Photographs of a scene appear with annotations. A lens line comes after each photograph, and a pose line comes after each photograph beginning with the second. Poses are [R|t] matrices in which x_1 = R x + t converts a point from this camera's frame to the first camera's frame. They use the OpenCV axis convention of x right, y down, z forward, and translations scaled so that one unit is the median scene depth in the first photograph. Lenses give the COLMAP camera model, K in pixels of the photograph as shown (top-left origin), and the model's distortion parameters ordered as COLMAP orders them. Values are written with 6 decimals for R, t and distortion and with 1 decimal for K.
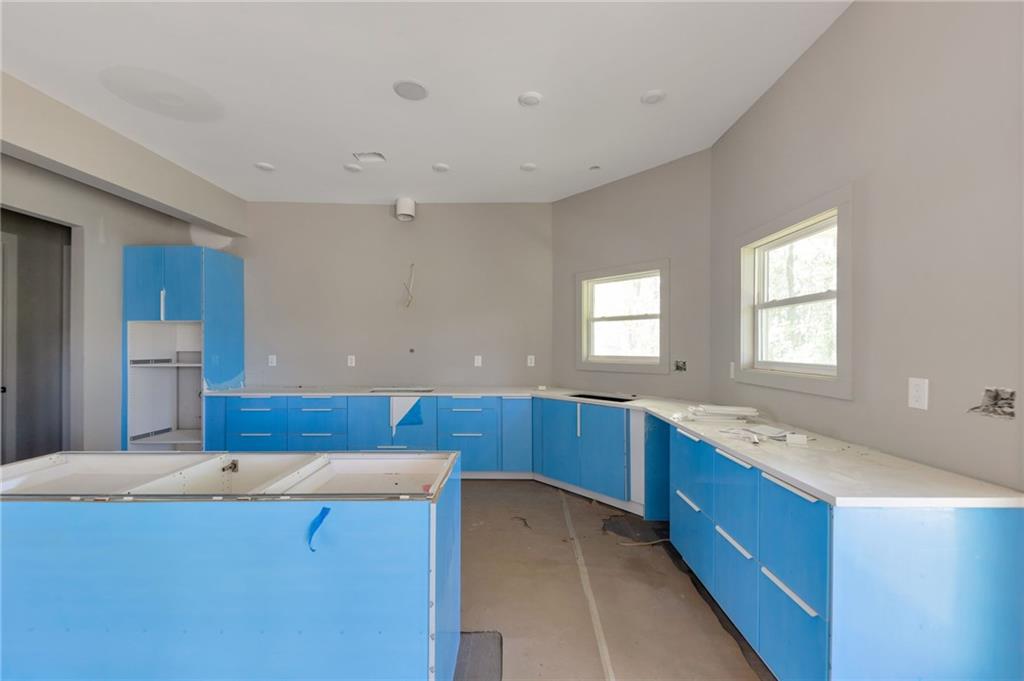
lens RADIAL K [[411.5, 0, 512.0], [0, 411.5, 340.5], [0, 0, 1]] dist [-0.000492, -0.000055]
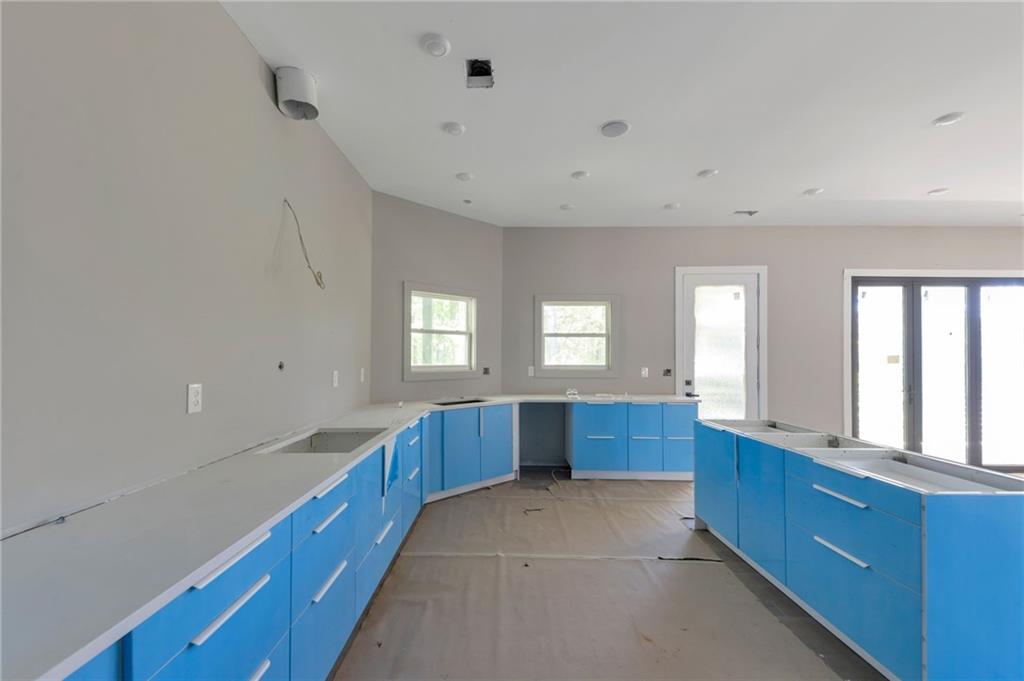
lens RADIAL K [[386.6, 0, 513.4], [0, 386.6, 348.1], [0, 0, 1]] dist [0.001367, 0.000027]
pose [[0.003977, 0.022132, 0.999747, -1.090403], [-0.020167, 0.999554, -0.022047, 0.017187], [-0.999789, -0.020074, 0.004421, 1.106812]]
